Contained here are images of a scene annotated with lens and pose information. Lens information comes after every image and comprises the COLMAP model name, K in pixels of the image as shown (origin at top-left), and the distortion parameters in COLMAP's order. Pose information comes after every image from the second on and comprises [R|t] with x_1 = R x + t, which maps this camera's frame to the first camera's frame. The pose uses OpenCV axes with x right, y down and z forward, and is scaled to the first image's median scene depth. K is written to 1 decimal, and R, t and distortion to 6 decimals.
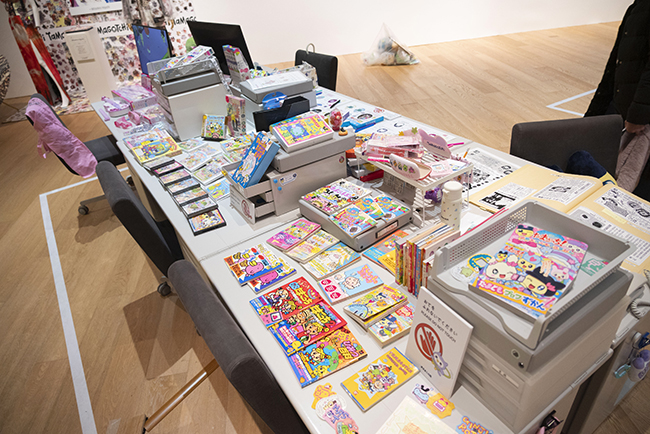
lens RADIAL K [[424.3, 0, 325.0], [0, 424.3, 217.0], [0, 0, 1]] dist [-0.003923, -0.003435]
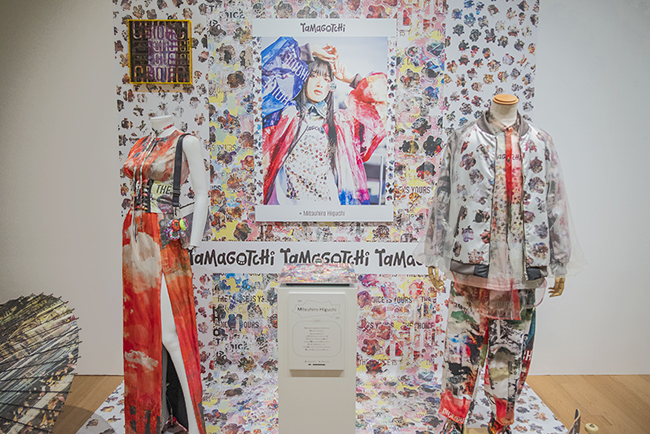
lens RADIAL K [[457.9, 0, 325.0], [0, 457.9, 217.0], [0, 0, 1]] dist [-0.006249, -0.010528]
pose [[0.984834, 0.115977, -0.129042, -0.500801], [-0.160493, 0.891513, -0.423611, -0.312237], [0.065914, 0.437897, 0.896606, 0.620793]]
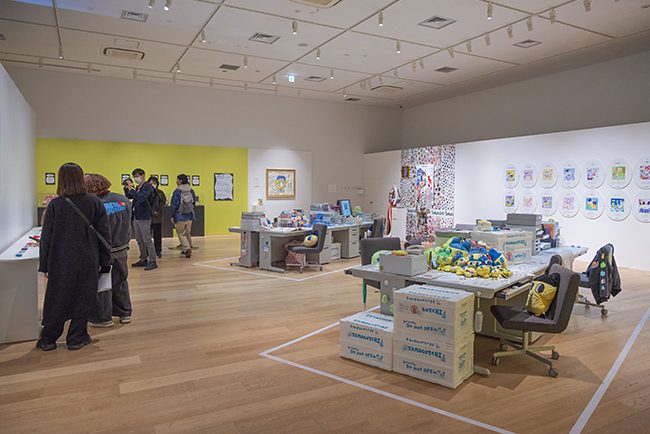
lens RADIAL K [[453.2, 0, 325.0], [0, 453.2, 217.0], [0, 0, 1]] dist [0.000012, -0.000014]
pose [[0.333181, 0.155440, -0.929962, 1.527527], [-0.558222, 0.827394, -0.061700, -0.016660], [0.759854, 0.539682, 0.362442, -0.176247]]
